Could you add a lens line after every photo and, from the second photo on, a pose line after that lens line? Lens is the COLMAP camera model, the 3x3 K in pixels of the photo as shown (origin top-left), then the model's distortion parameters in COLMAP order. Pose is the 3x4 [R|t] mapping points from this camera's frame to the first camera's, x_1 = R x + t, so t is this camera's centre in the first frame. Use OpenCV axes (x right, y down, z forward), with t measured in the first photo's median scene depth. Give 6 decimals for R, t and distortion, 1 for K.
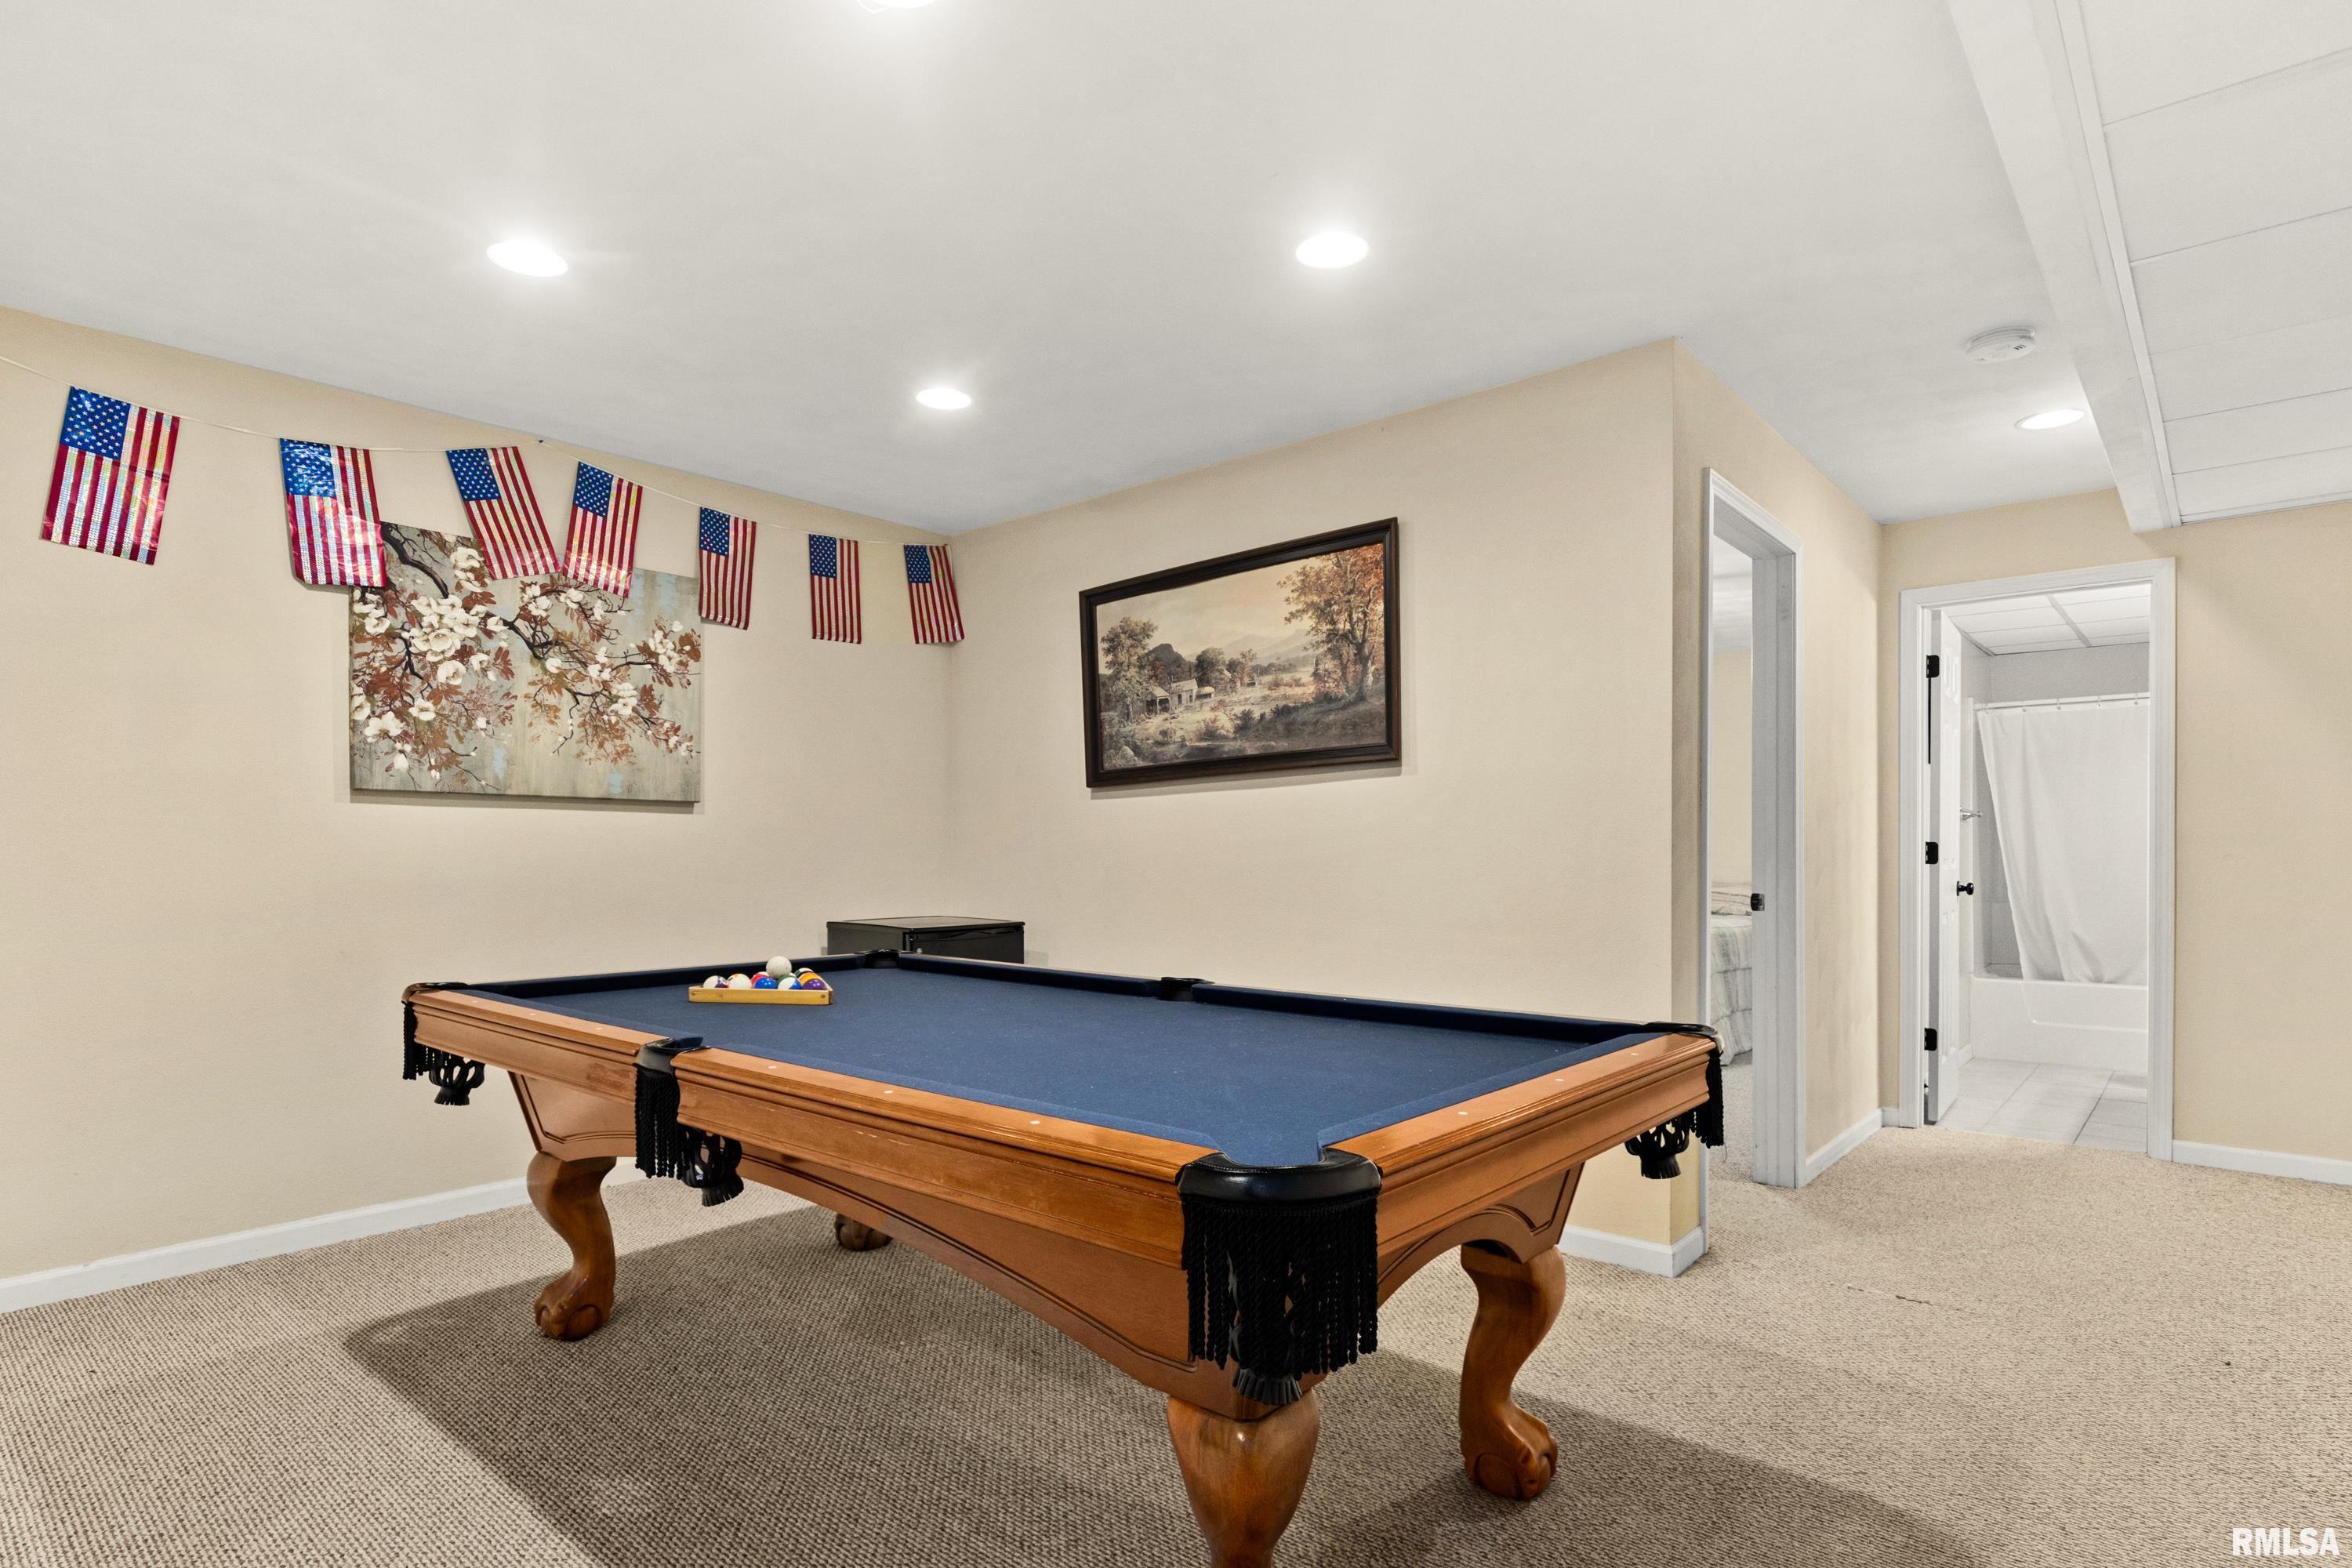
lens RADIAL K [[1205.6, 0, 1173.6], [0, 1205.6, 862.0], [0, 0, 1]] dist [-0.000517, -0.000260]
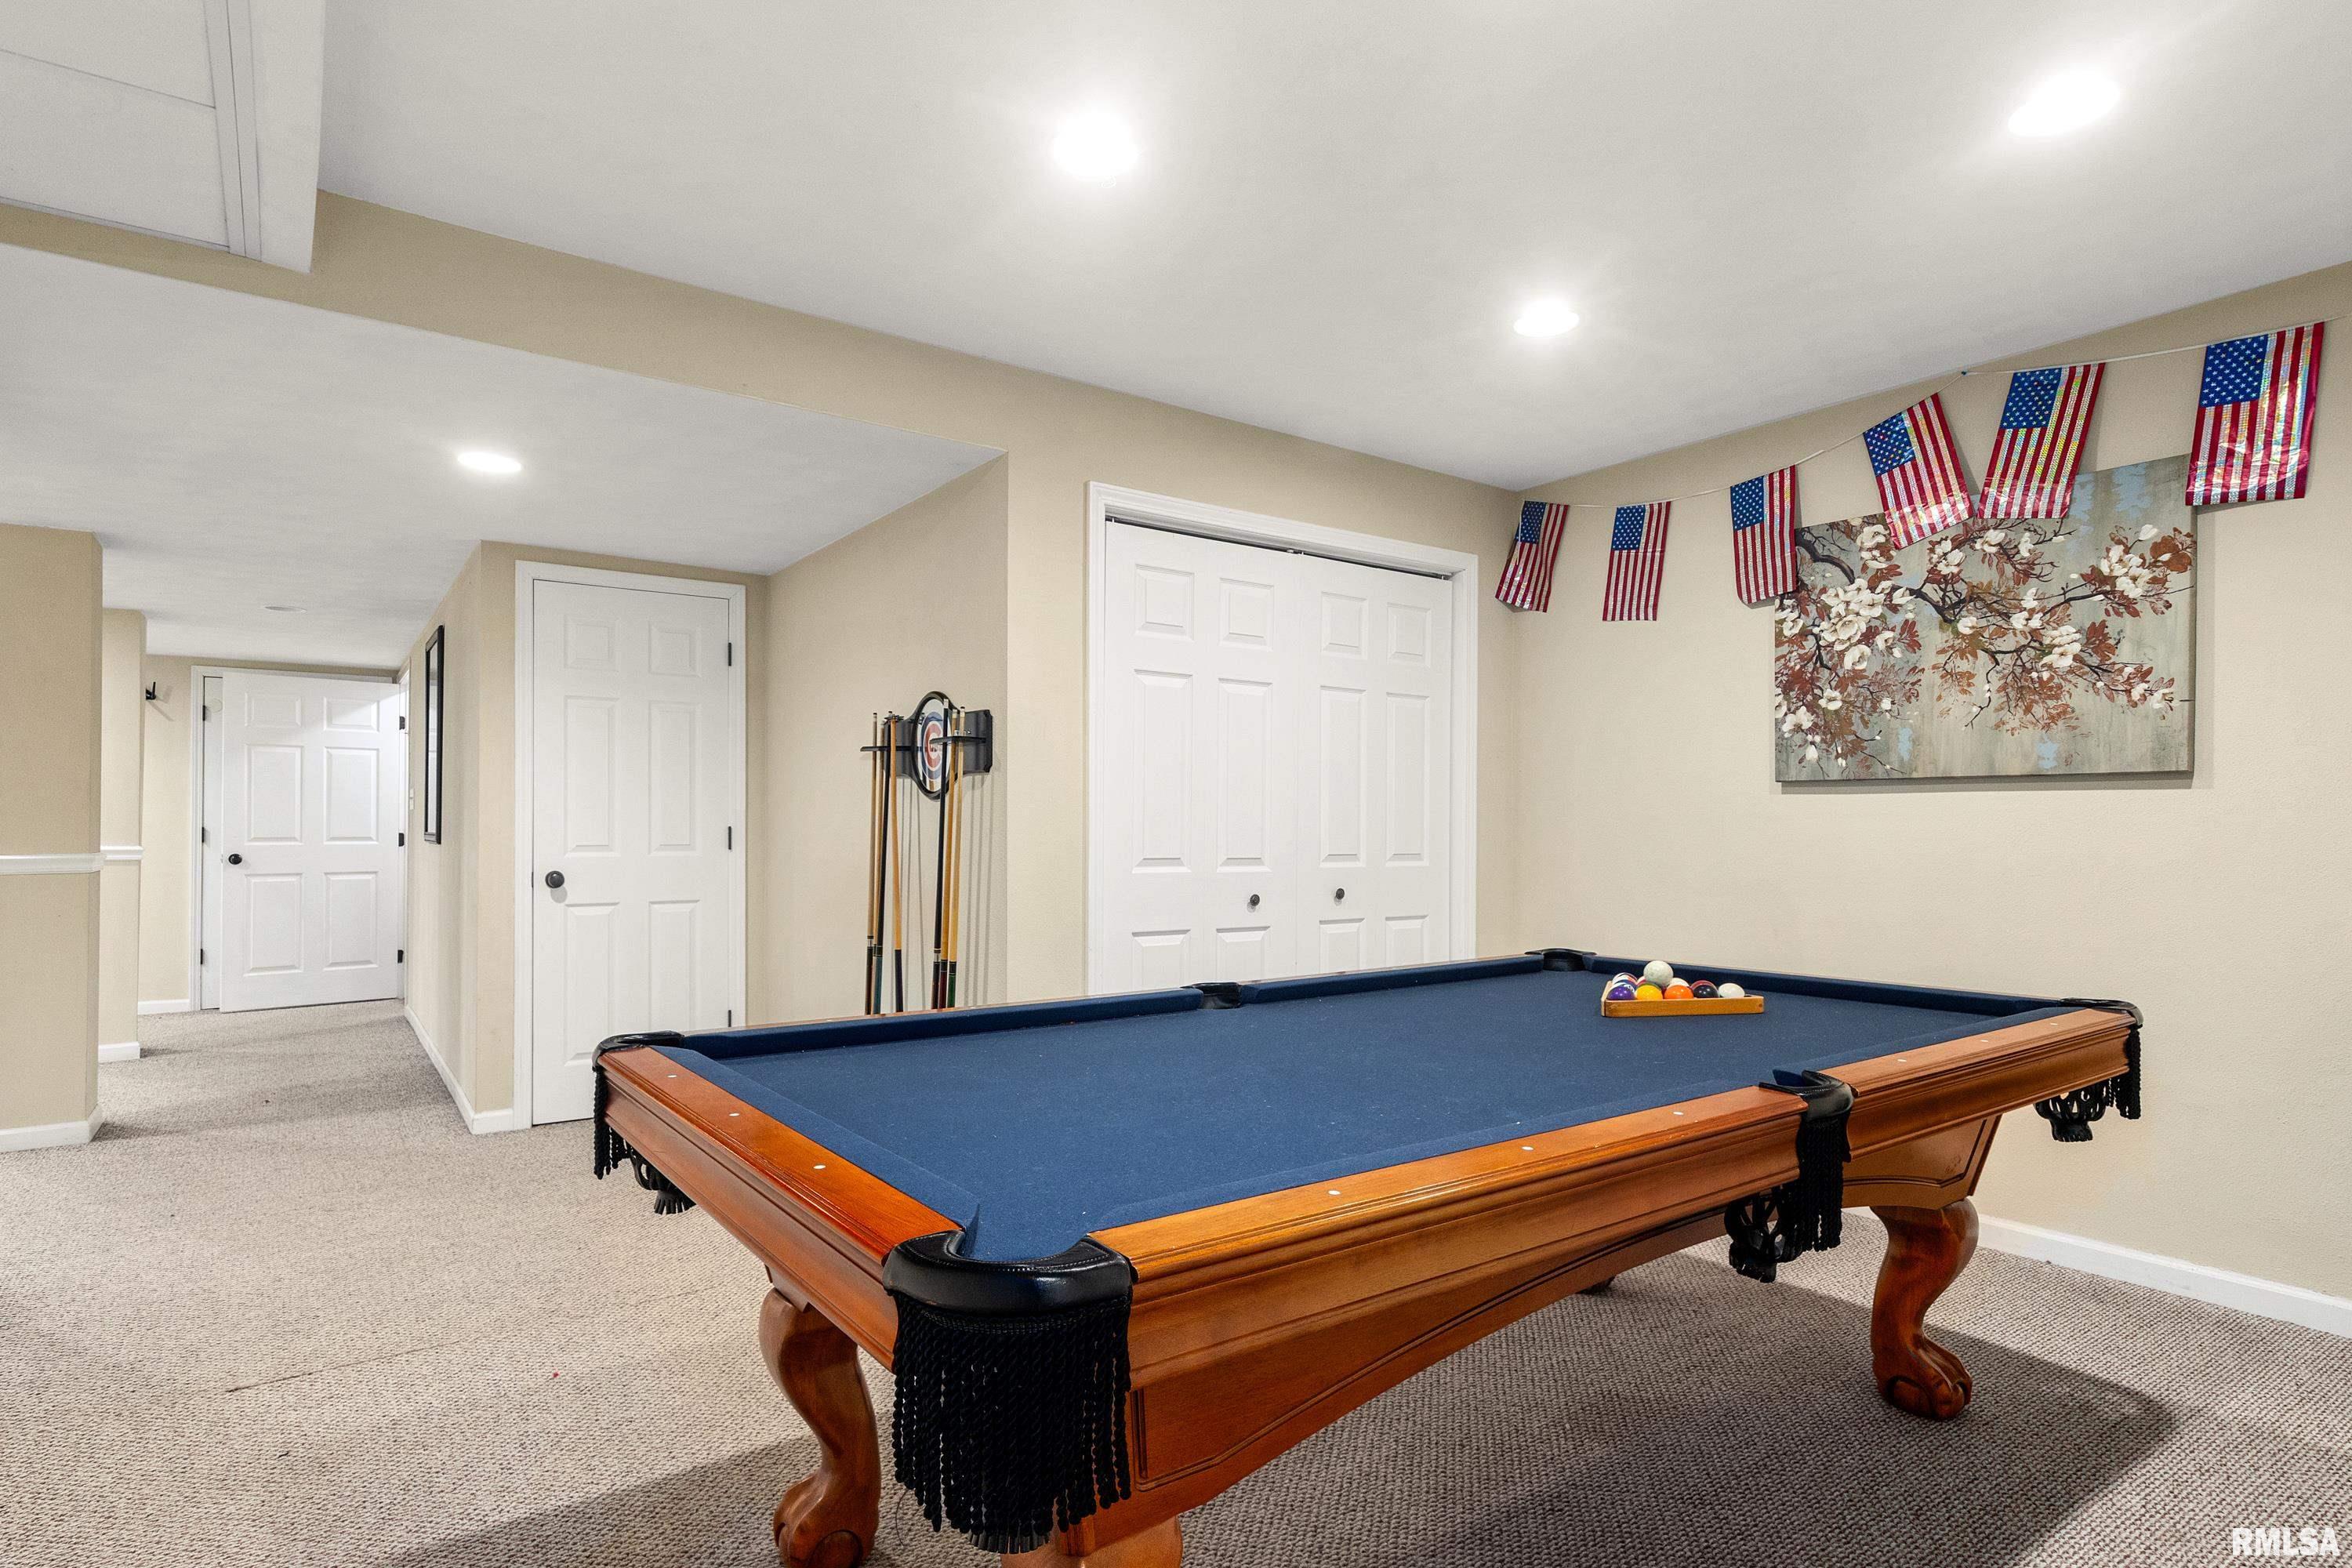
lens RADIAL K [[1241.1, 0, 1175.2], [0, 1241.1, 820.8], [0, 0, 1]] dist [-0.000576, -0.000061]
pose [[-0.217917, -0.008429, -0.975931, 0.493939], [-0.011331, 0.999917, -0.006107, -0.011084], [0.975902, 0.009728, -0.217994, 0.657966]]
